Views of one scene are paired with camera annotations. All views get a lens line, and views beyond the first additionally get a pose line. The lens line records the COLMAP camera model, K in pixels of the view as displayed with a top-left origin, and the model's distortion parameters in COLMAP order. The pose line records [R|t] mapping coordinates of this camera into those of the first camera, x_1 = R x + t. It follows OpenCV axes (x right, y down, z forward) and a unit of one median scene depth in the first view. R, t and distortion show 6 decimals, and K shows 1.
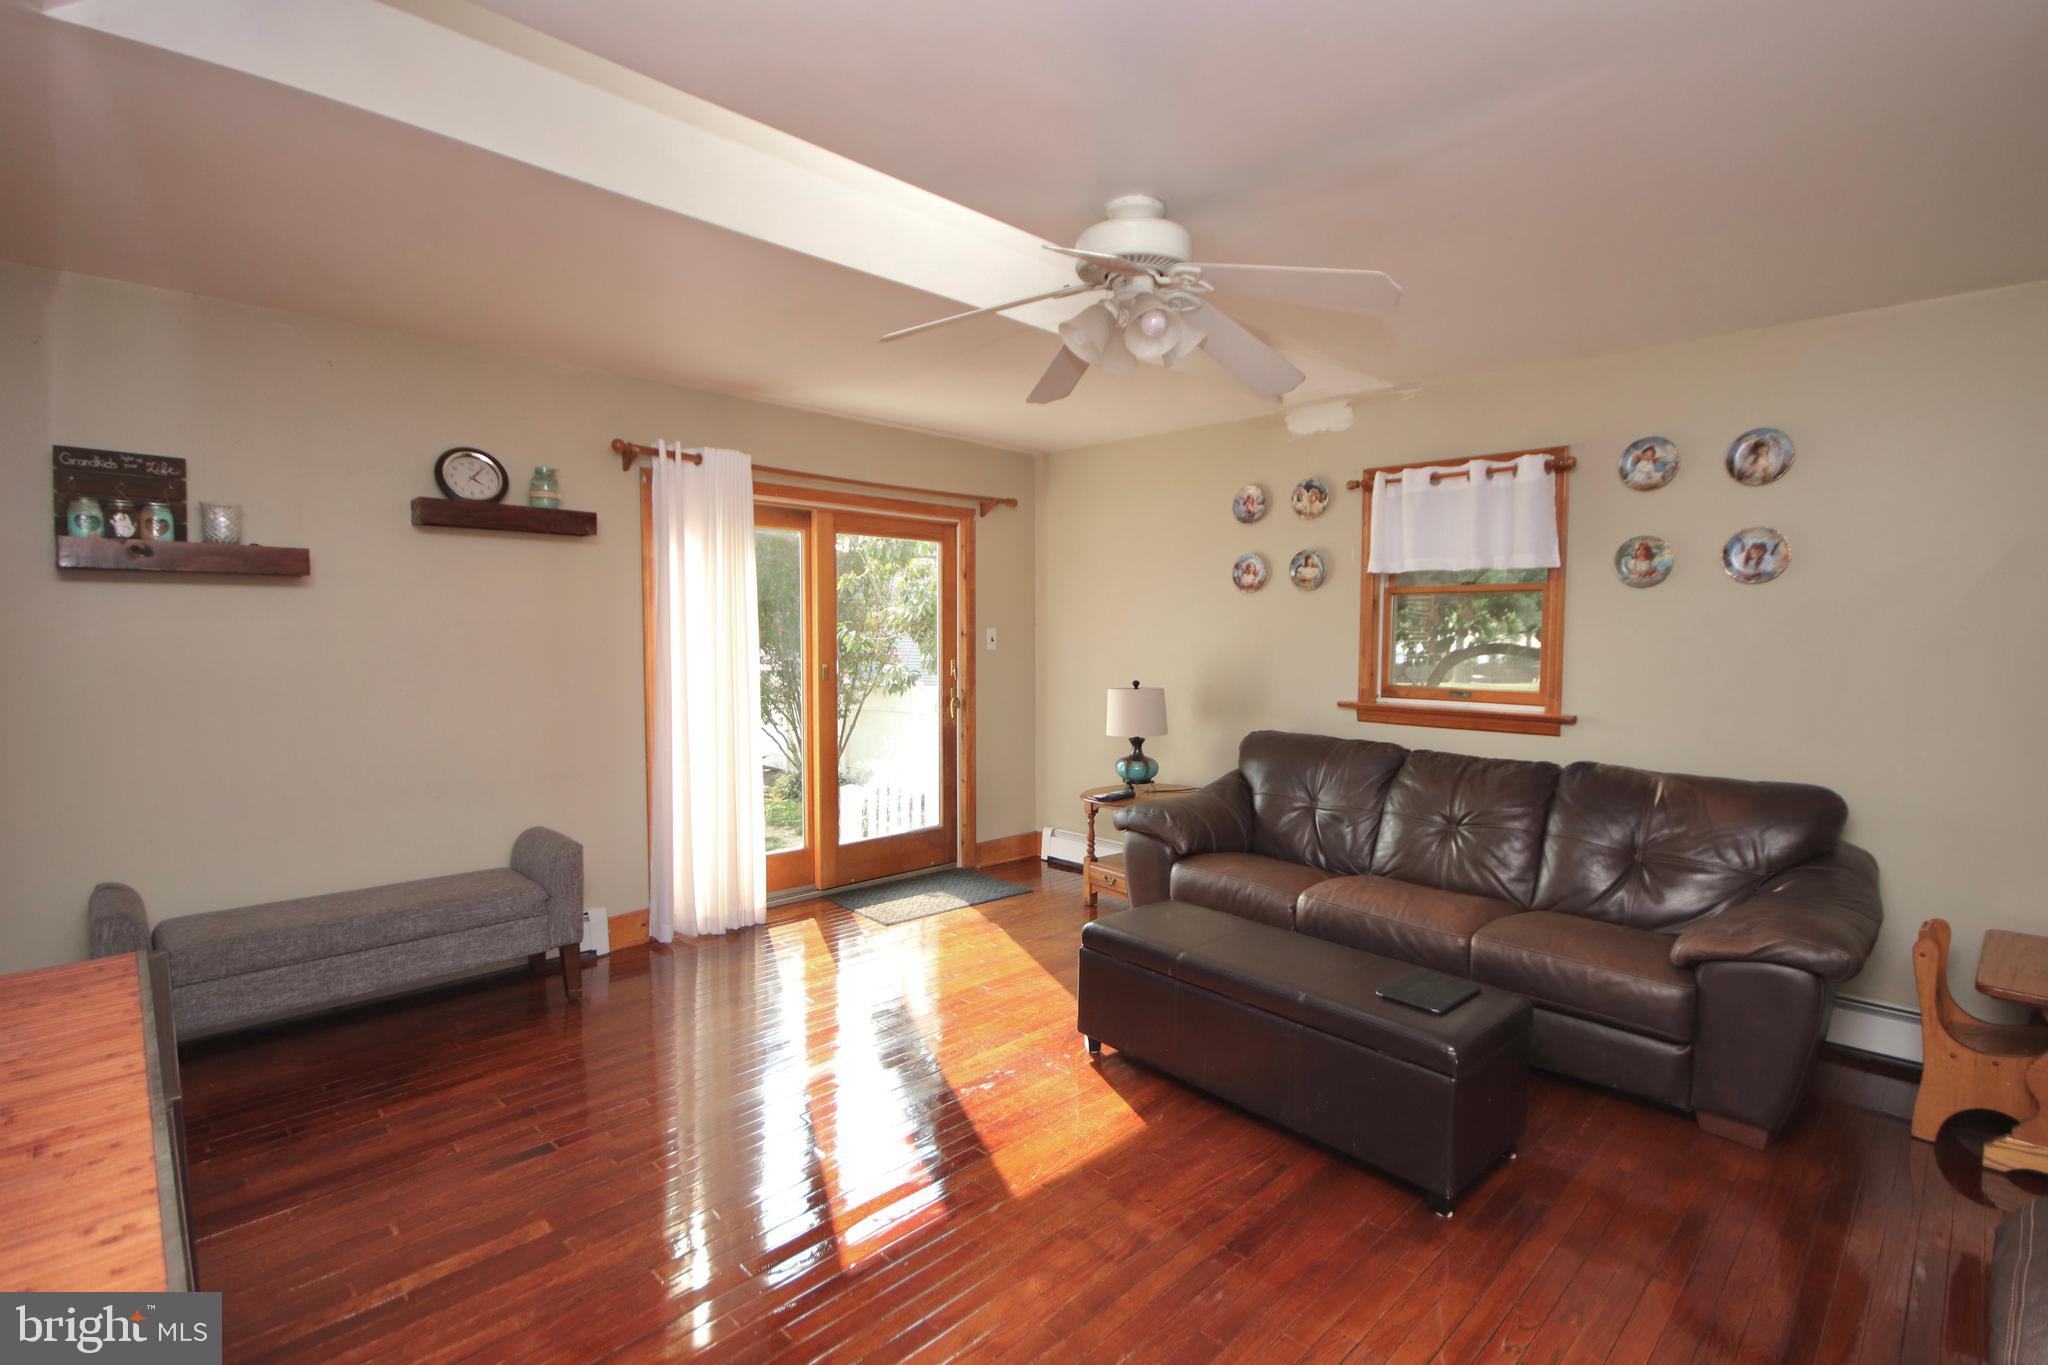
lens RADIAL K [[947.7, 0, 1033.3], [0, 947.7, 677.5], [0, 0, 1]] dist [-0.002653, -0.001994]
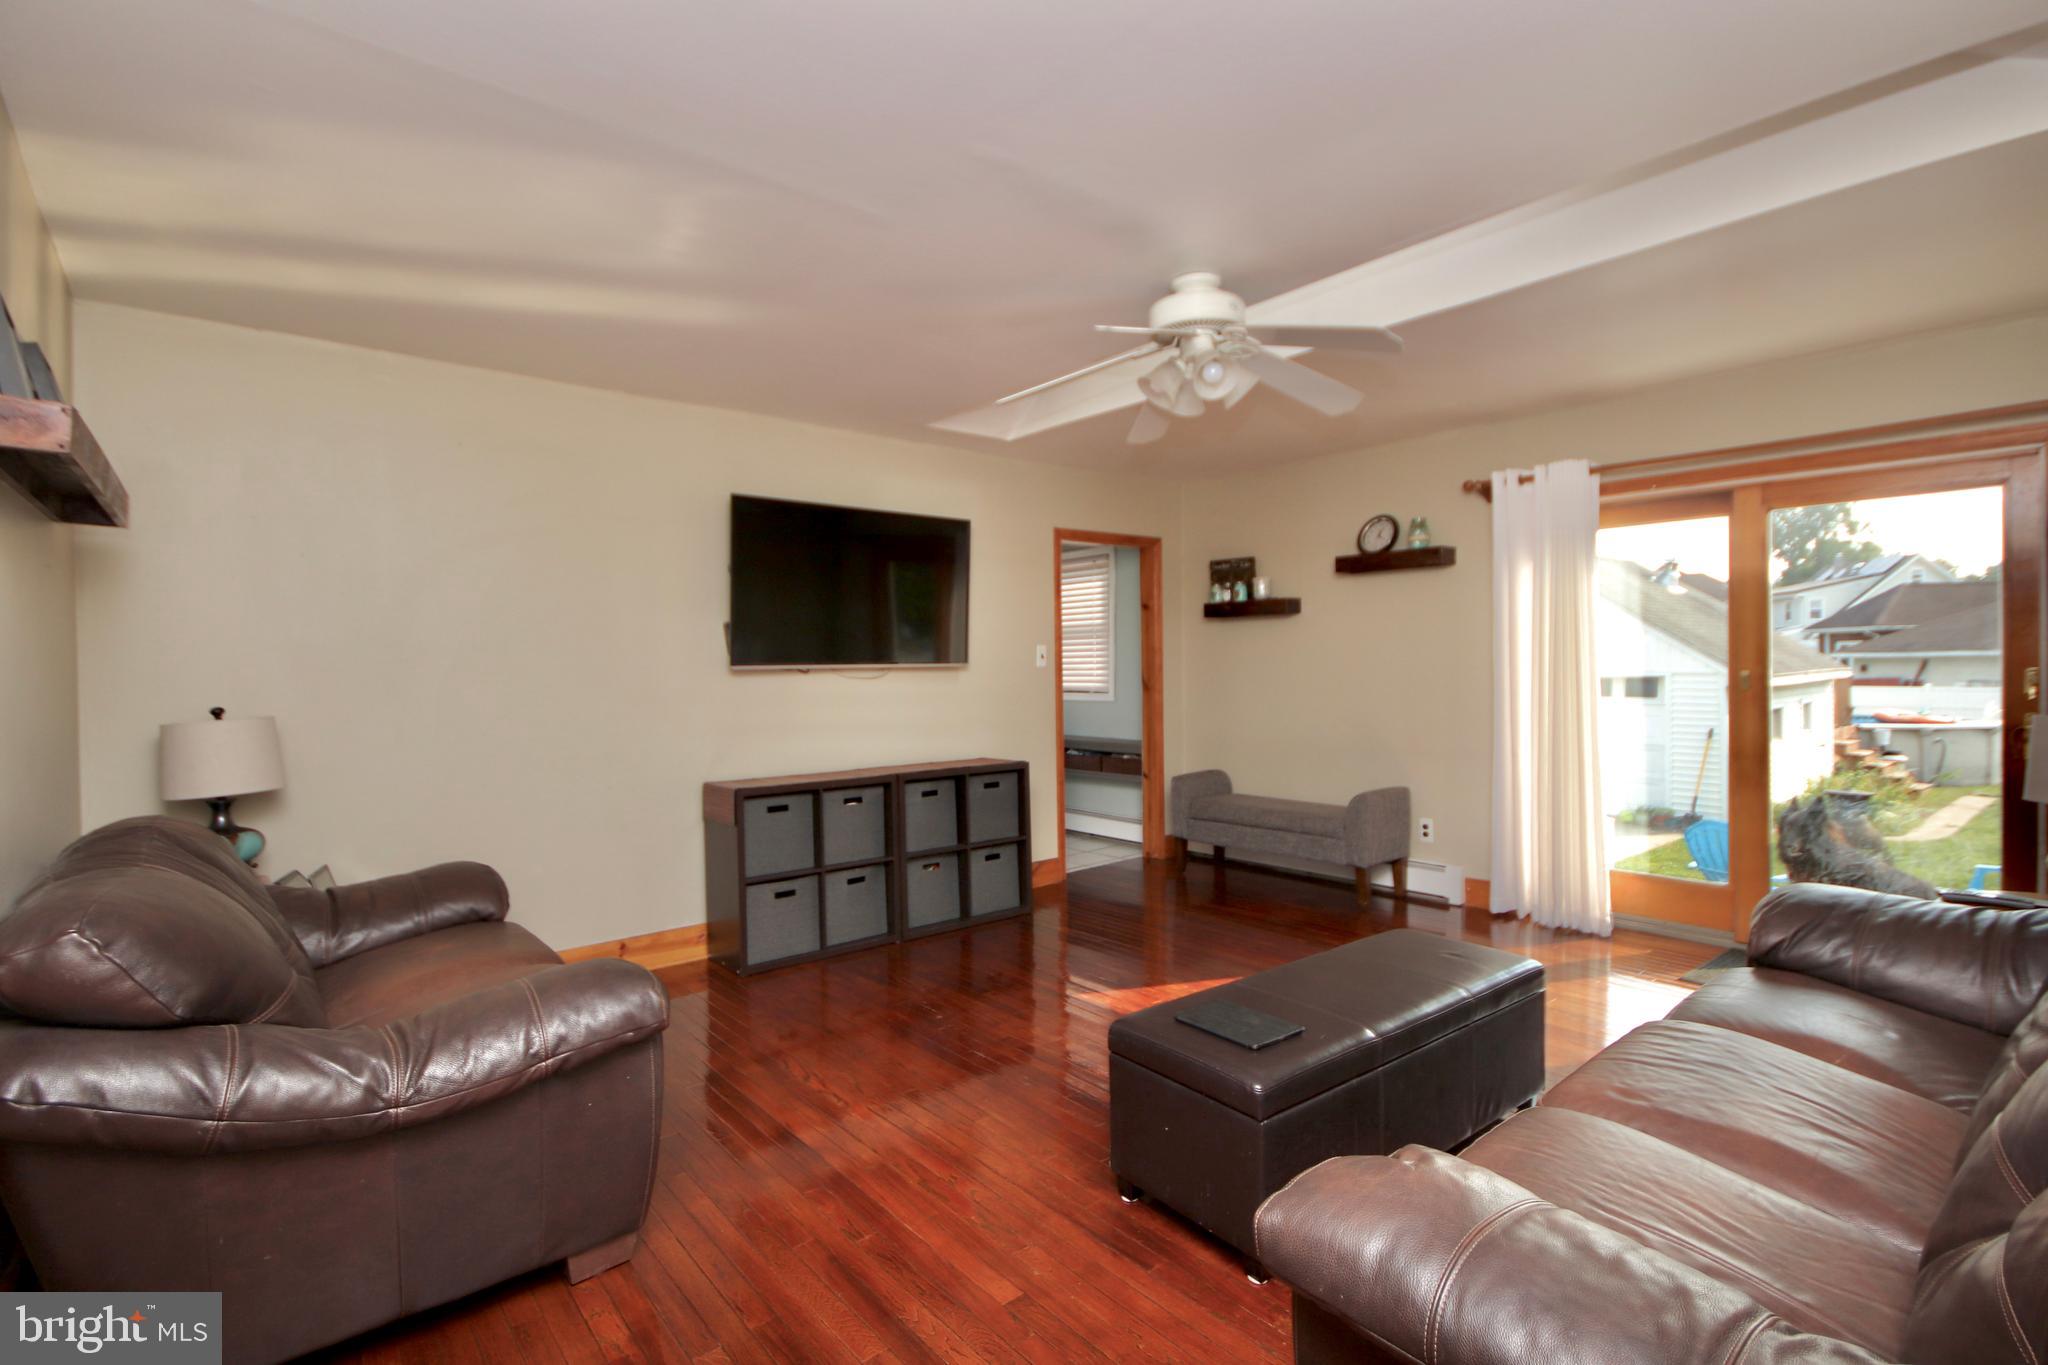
lens RADIAL K [[947.7, 0, 1019.9], [0, 947.7, 681.7], [0, 0, 1]] dist [-0.002653, -0.001994]
pose [[-0.081809, 0.020546, -0.996436, 0.858355], [-0.028520, 0.999330, 0.022947, -0.007017], [0.996240, 0.030295, -0.081168, 0.562074]]
